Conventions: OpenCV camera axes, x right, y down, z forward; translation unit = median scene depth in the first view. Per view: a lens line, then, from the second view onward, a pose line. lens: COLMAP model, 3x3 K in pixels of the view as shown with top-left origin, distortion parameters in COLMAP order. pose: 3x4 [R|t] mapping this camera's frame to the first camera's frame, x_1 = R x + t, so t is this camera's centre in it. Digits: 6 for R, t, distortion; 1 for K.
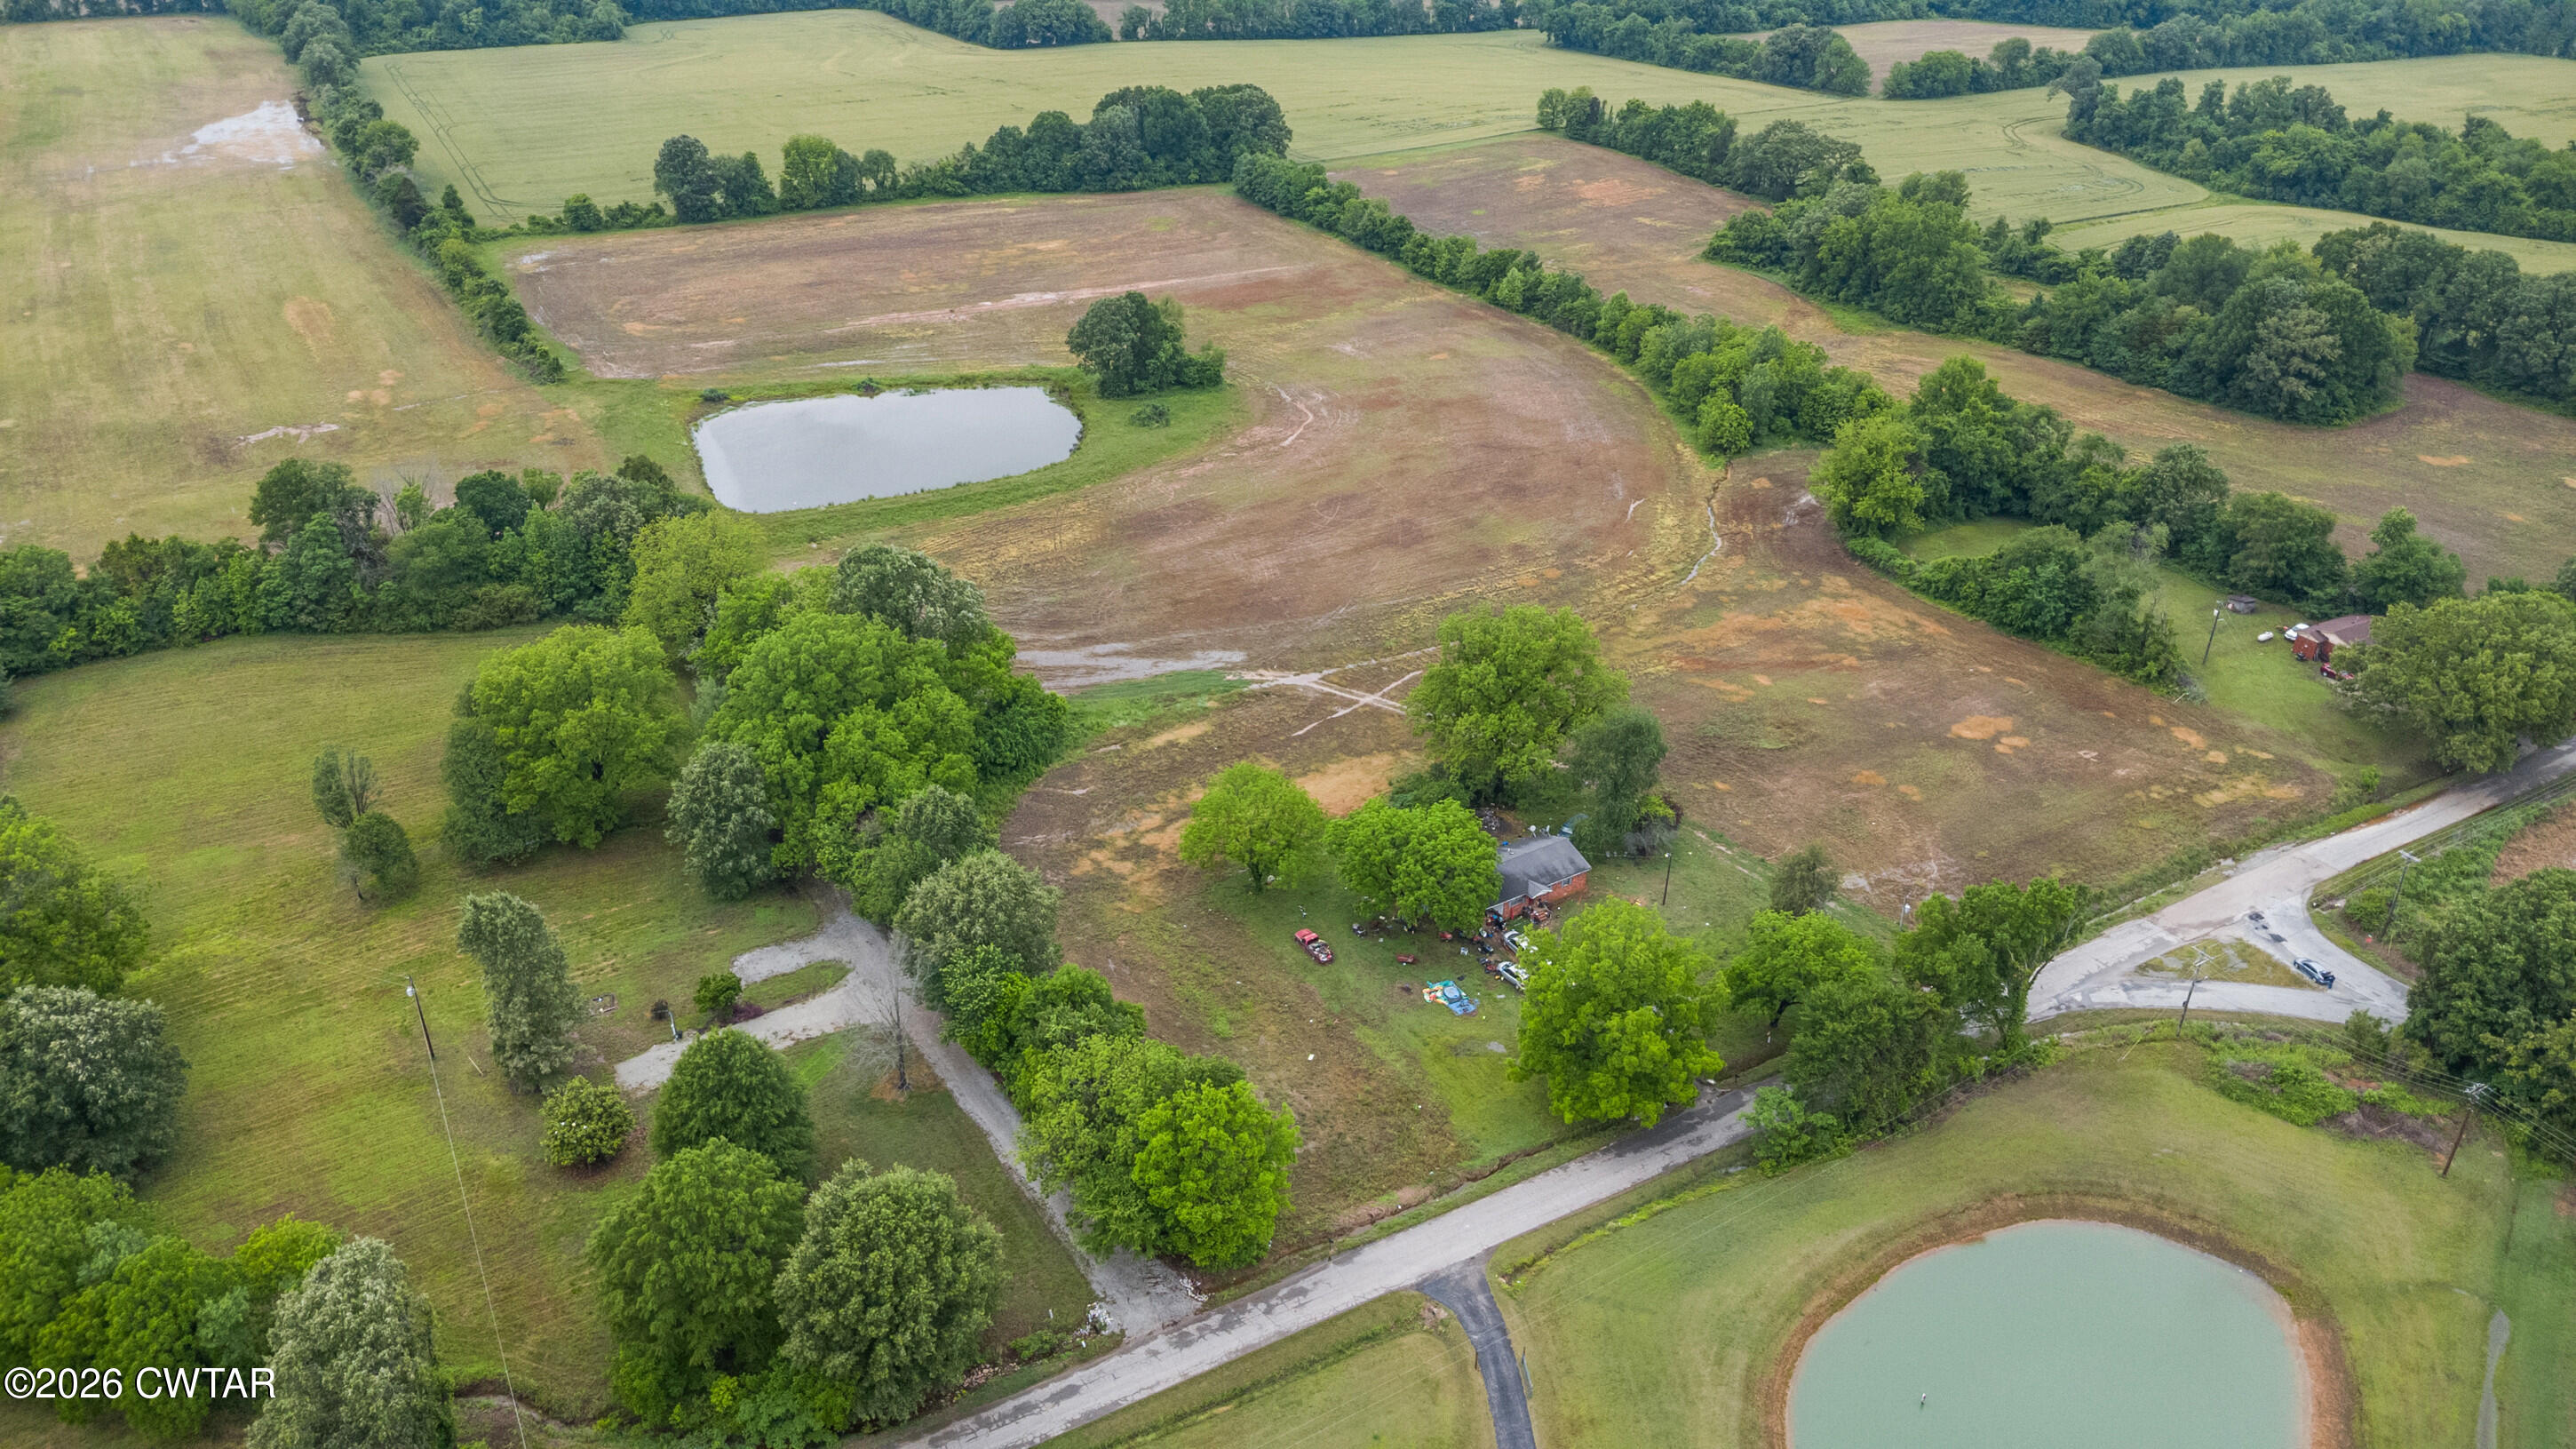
lens RADIAL K [[1778.4, 0, 1288.0], [0, 1778.4, 724.5], [0, 0, 1]] dist [0.031710, -0.035827]
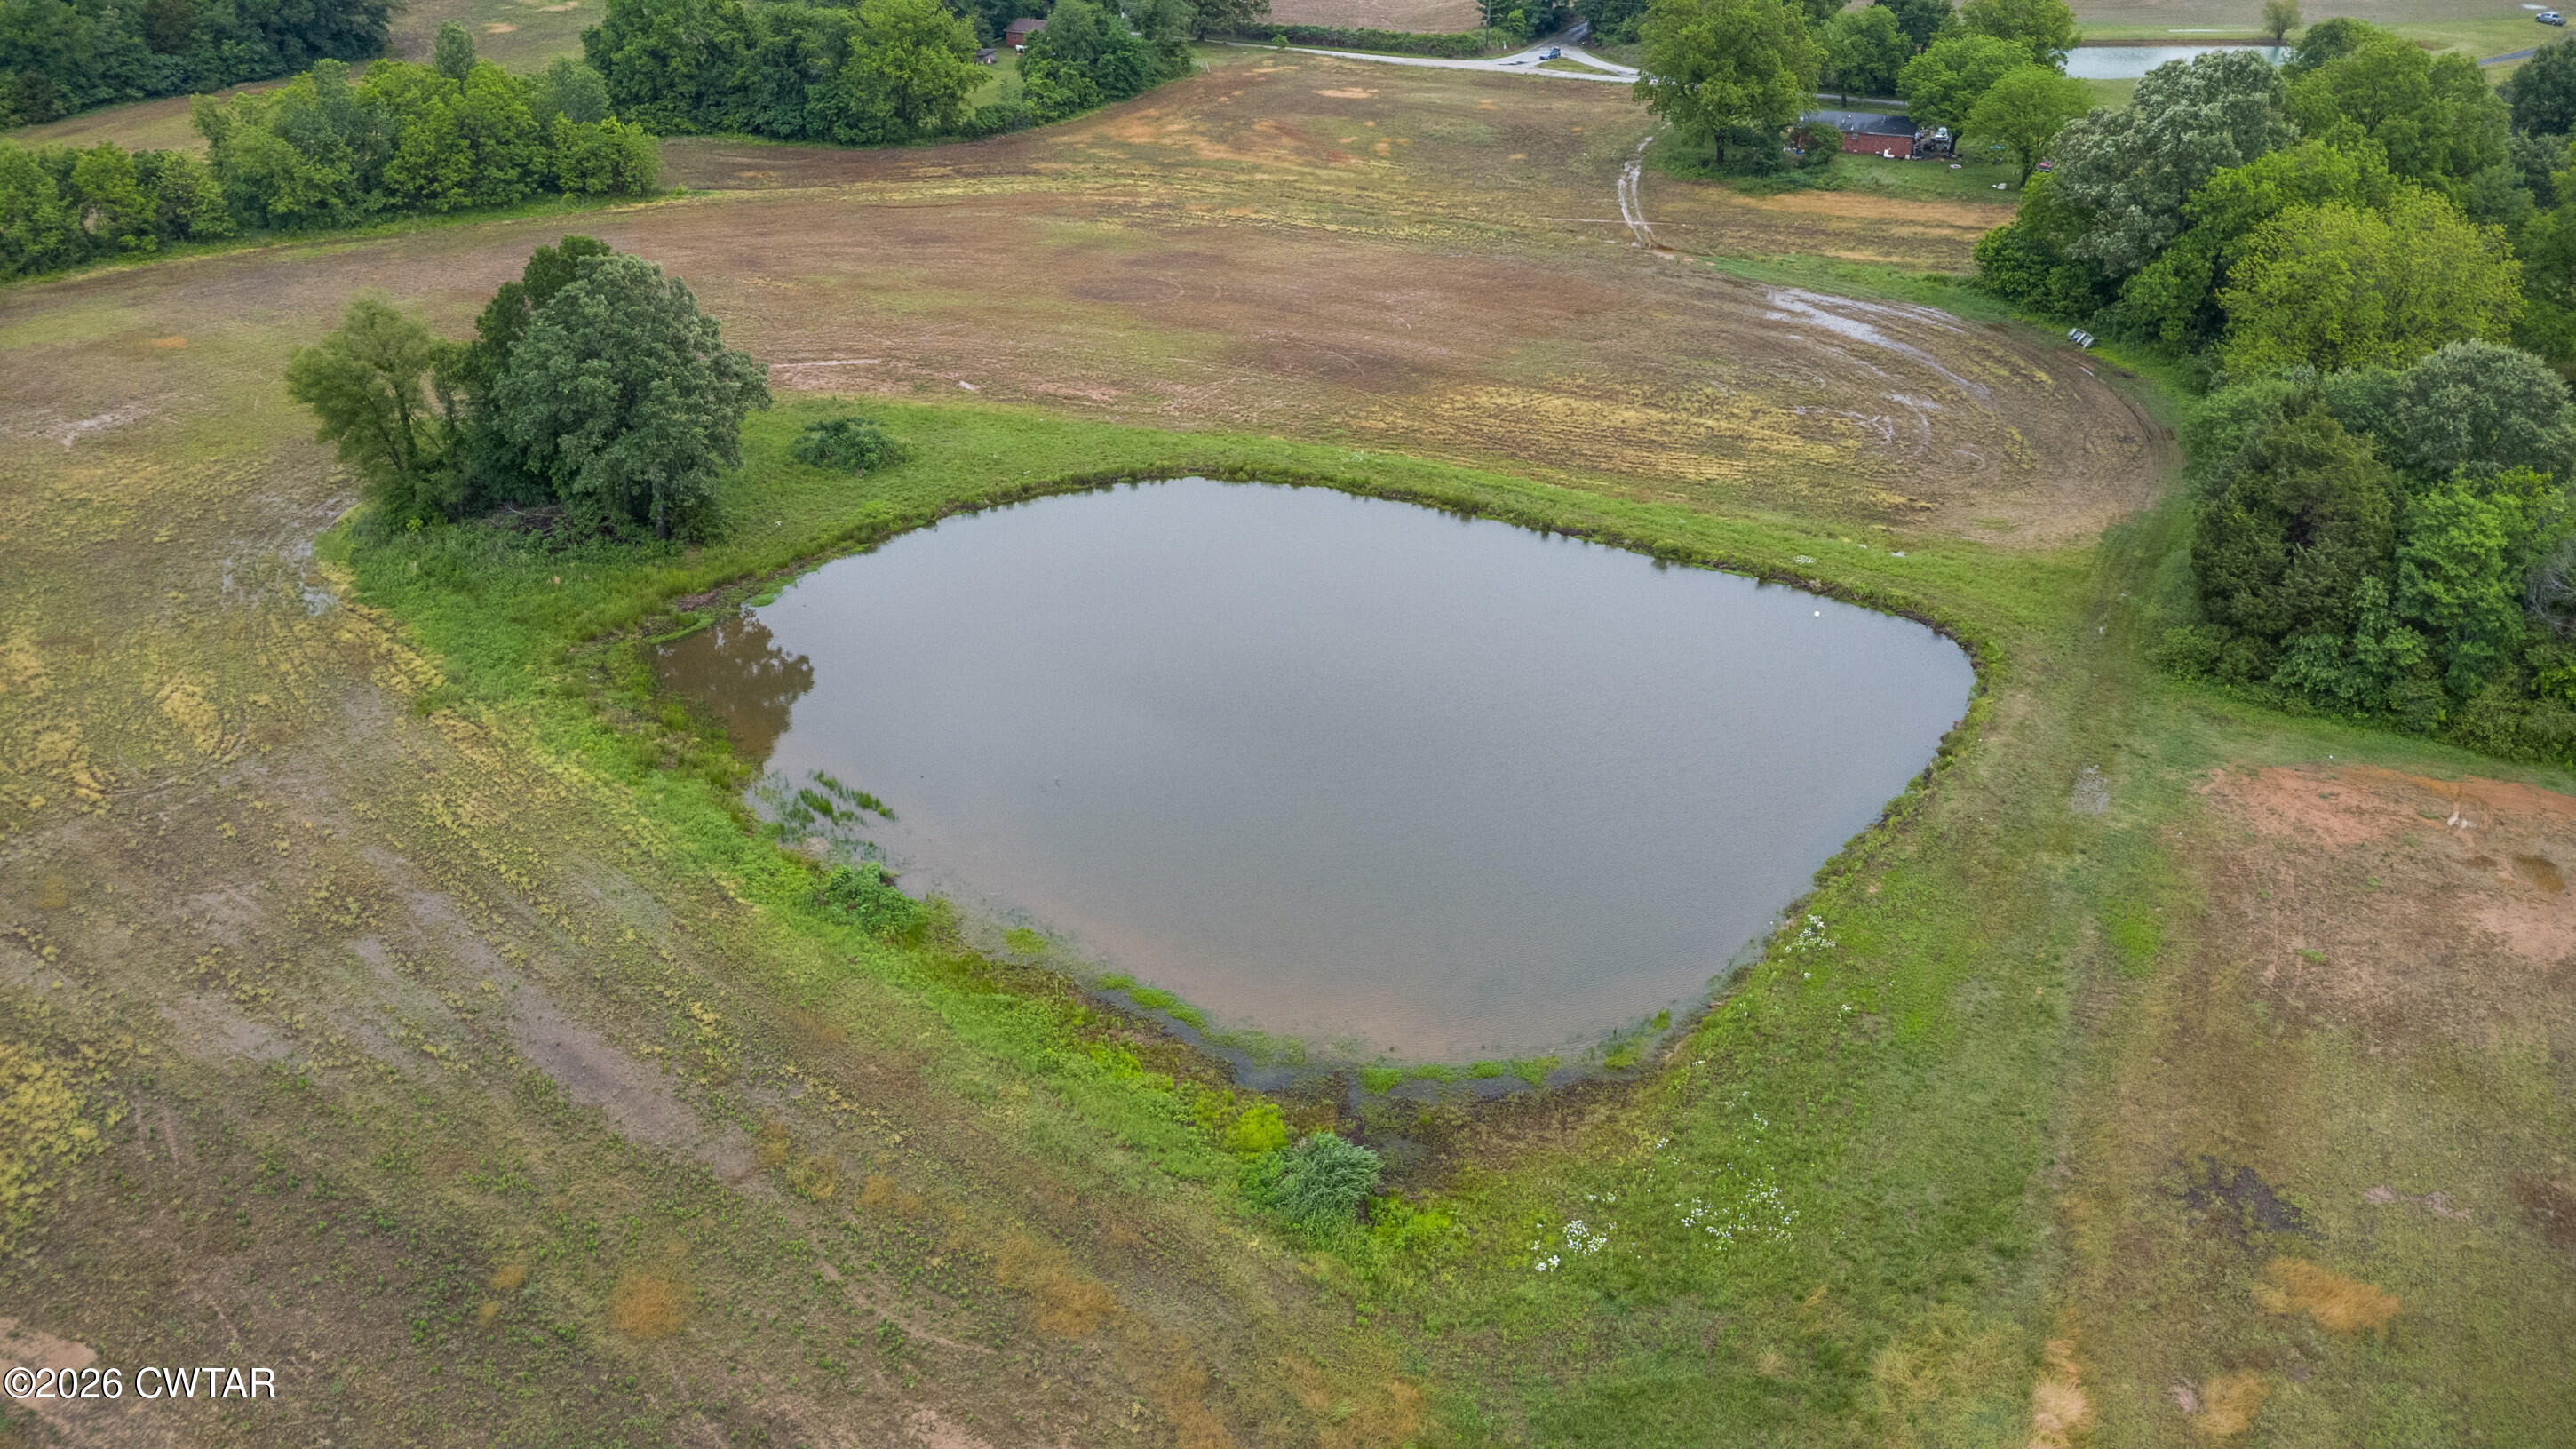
lens RADIAL K [[1857.0, 0, 1304.4], [0, 1857.0, 709.0], [0, 0, 1]] dist [0.036140, -0.047299]
pose [[-0.516556, -0.413192, 0.749962, -0.438416], [0.399300, 0.658555, 0.637860, -0.338873], [-0.757449, 0.628950, -0.175192, 0.973359]]
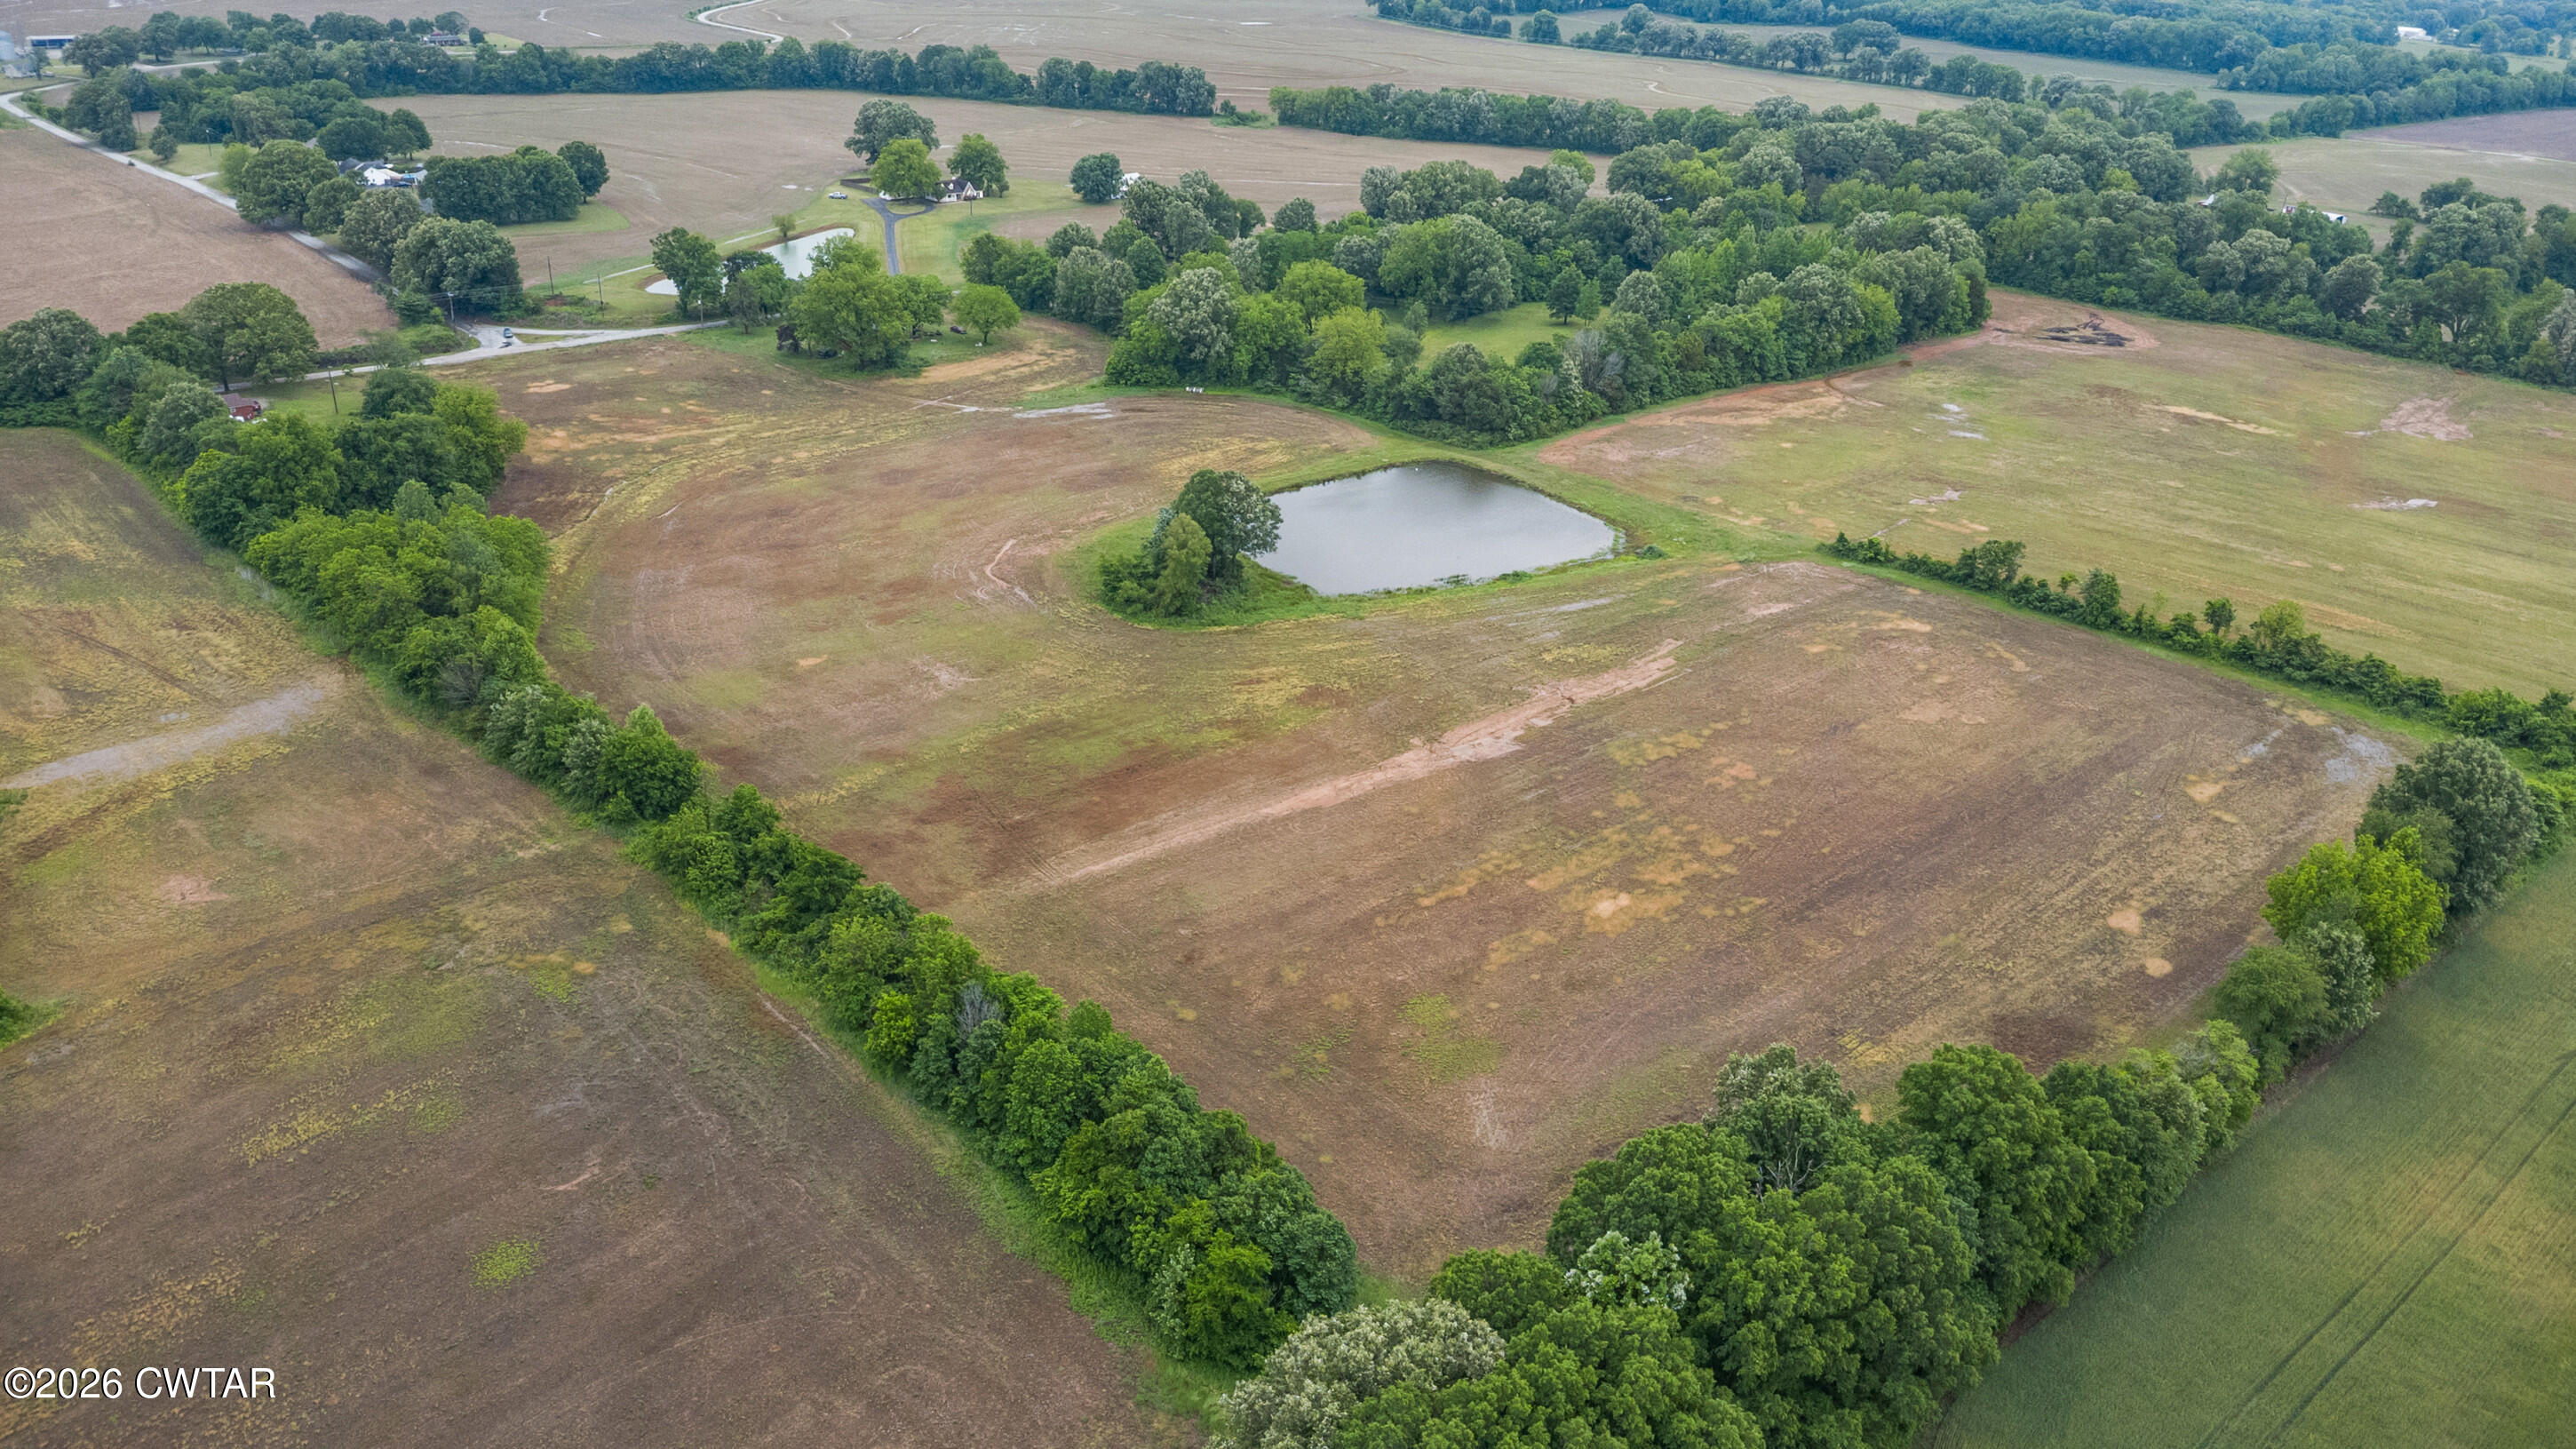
lens RADIAL K [[1857.0, 0, 1304.4], [0, 1857.0, 709.0], [0, 0, 1]] dist [0.036140, -0.047299]
pose [[-0.977473, 0.041370, -0.206967, 0.050855], [-0.140965, 0.601862, 0.786060, -0.831755], [0.157085, 0.797528, -0.582472, 1.539066]]
